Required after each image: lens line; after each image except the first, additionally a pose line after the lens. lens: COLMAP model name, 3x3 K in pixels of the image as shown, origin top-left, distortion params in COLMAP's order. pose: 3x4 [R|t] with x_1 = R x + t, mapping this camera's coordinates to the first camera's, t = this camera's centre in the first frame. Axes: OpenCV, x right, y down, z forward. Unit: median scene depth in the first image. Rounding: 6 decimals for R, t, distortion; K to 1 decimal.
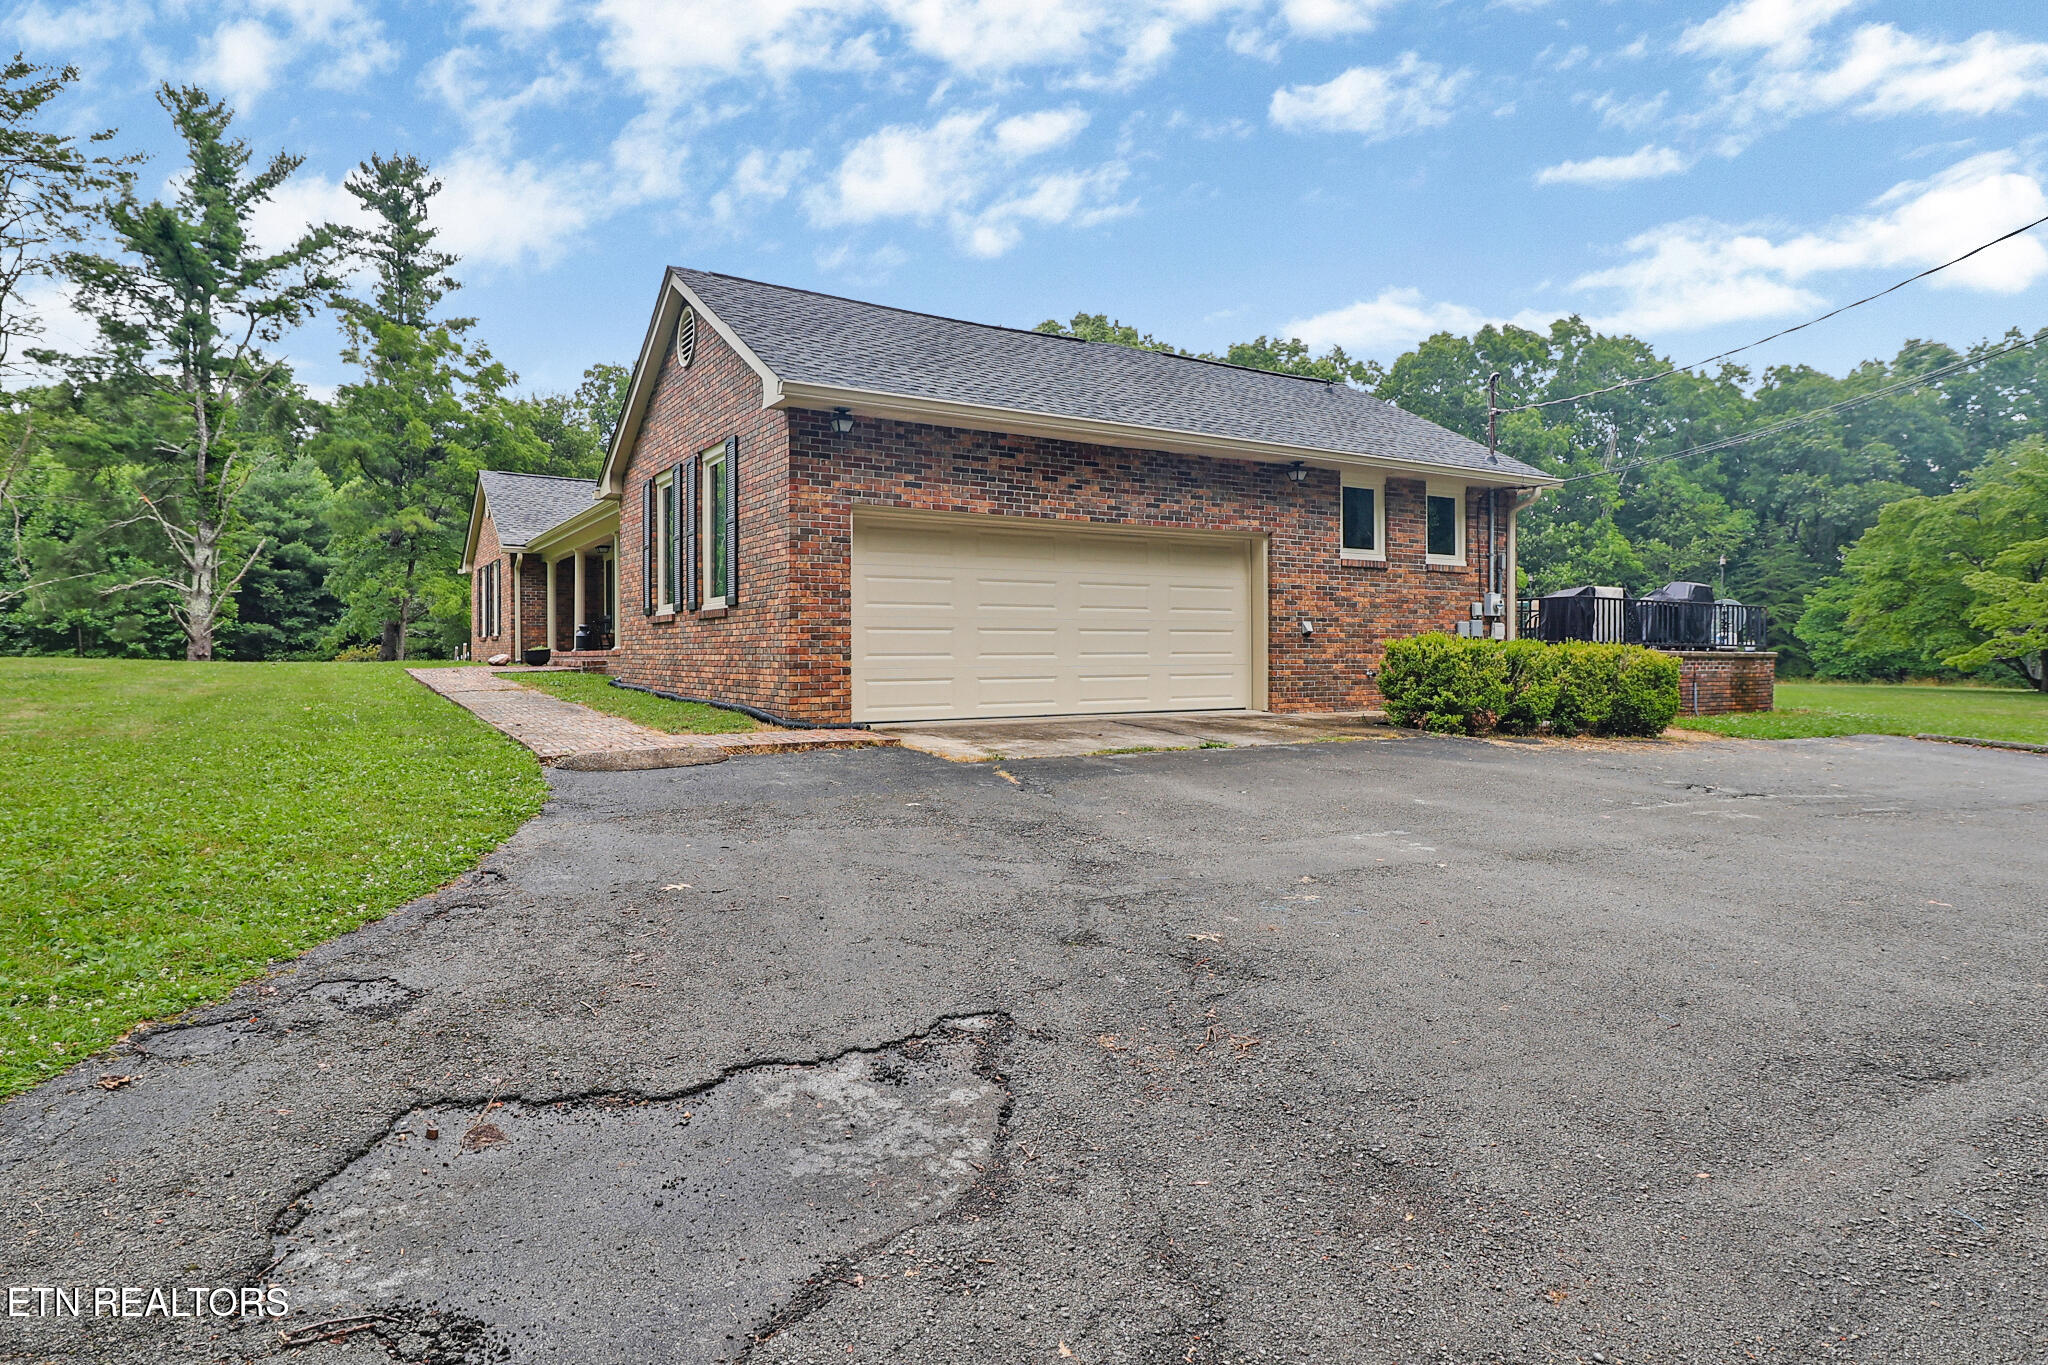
lens RADIAL K [[1232.2, 0, 1016.7], [0, 1232.2, 672.1], [0, 0, 1]] dist [0.000970, -0.000753]
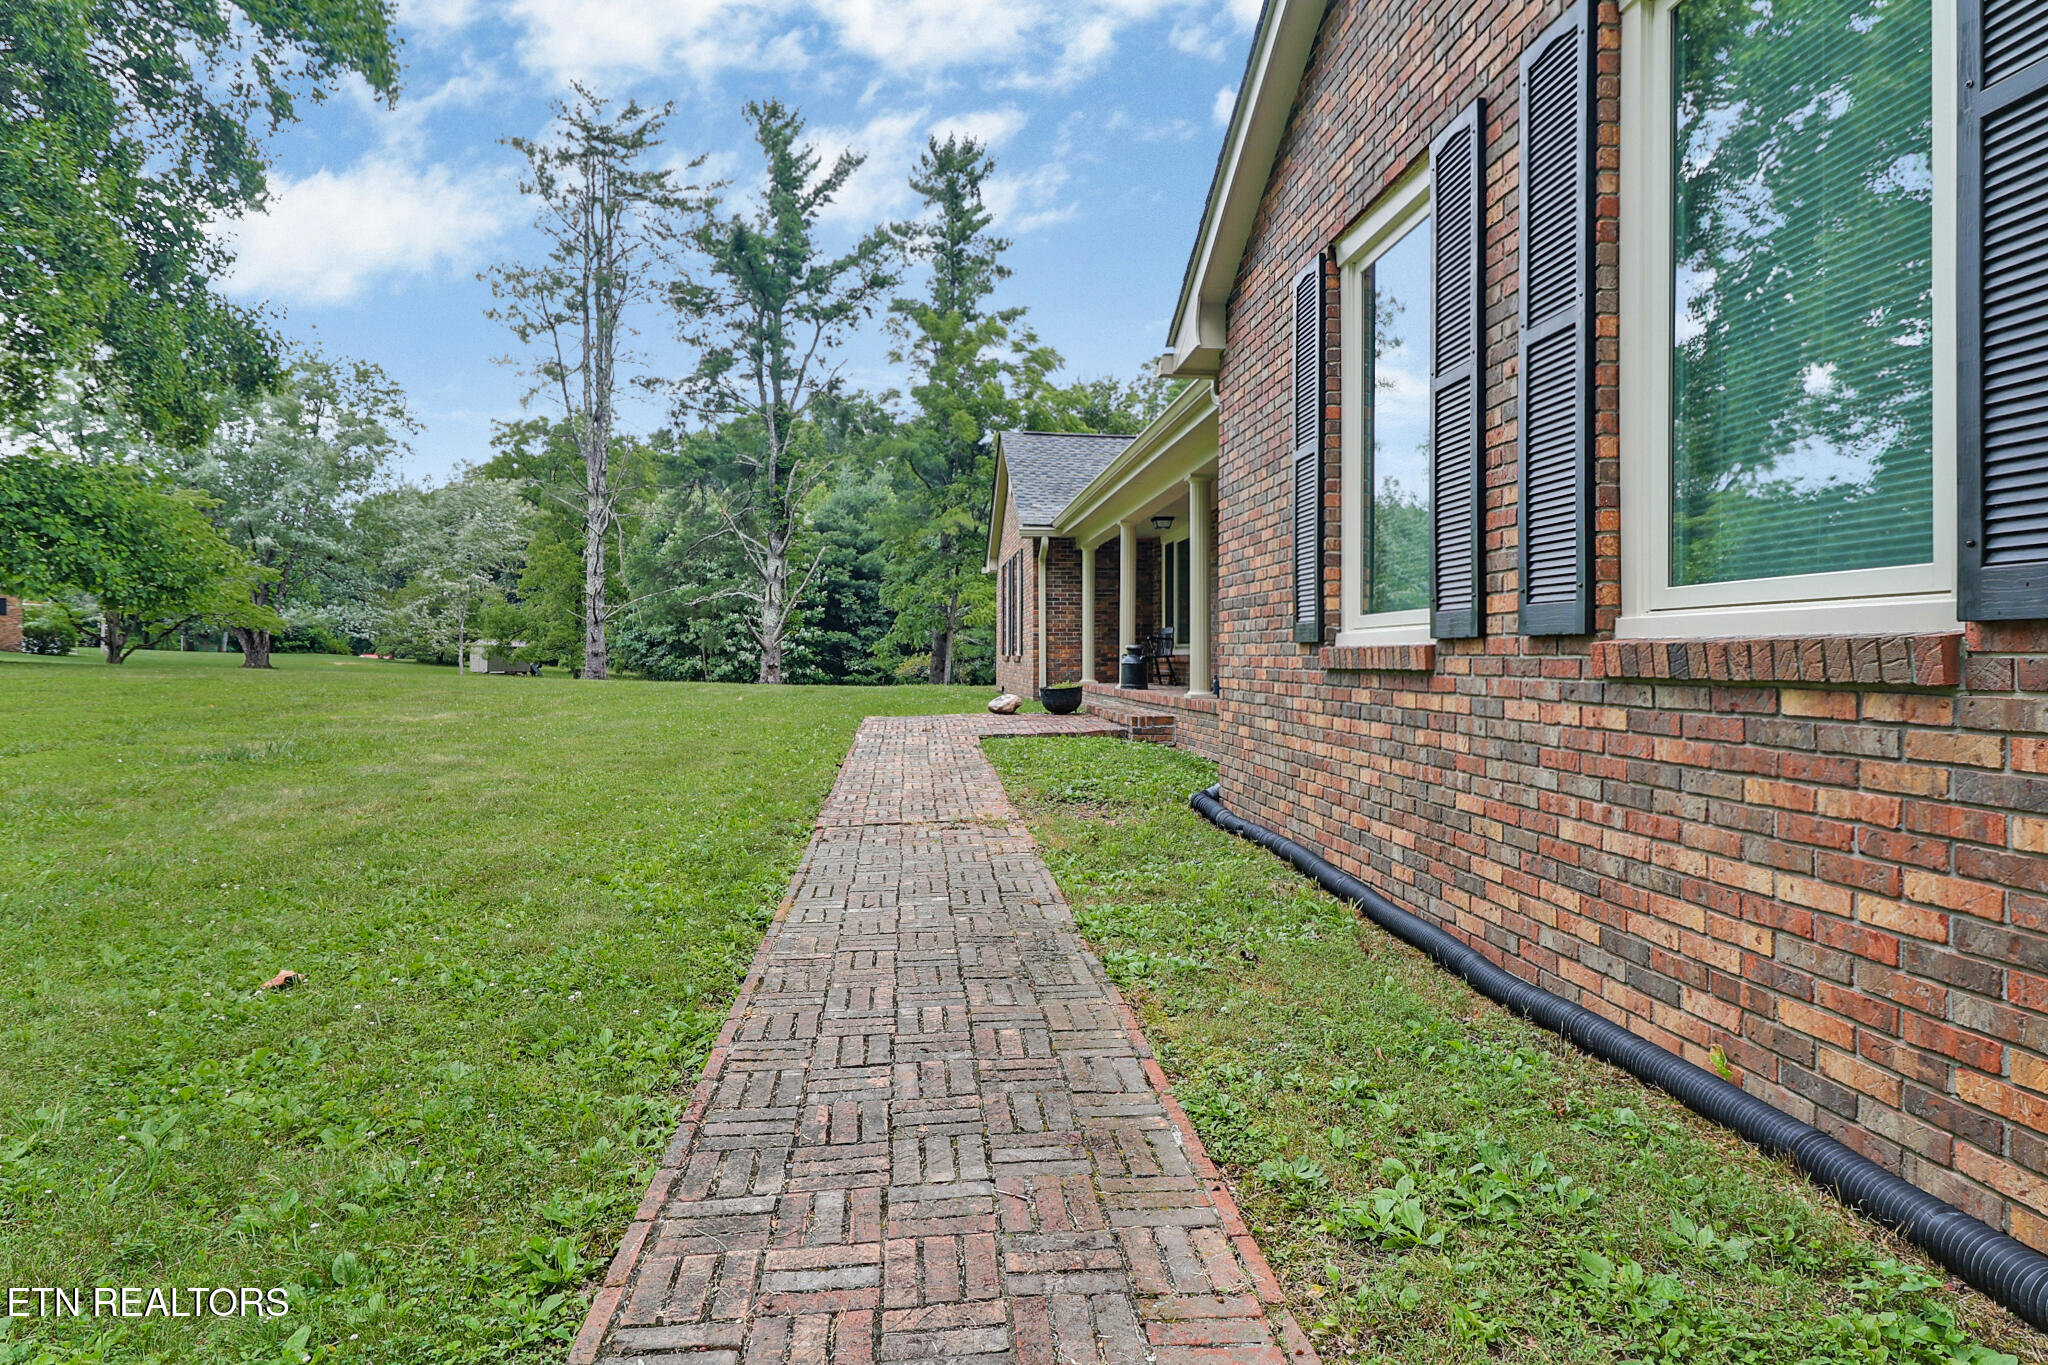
lens RADIAL K [[1232.2, 0, 1016.7], [0, 1232.2, 672.1], [0, 0, 1]] dist [0.000970, -0.000753]
pose [[0.908569, 0.006495, -0.417684, -0.060644], [-0.007244, 0.999974, -0.000208, -0.009908], [0.417672, 0.003214, 0.908592, 0.171201]]
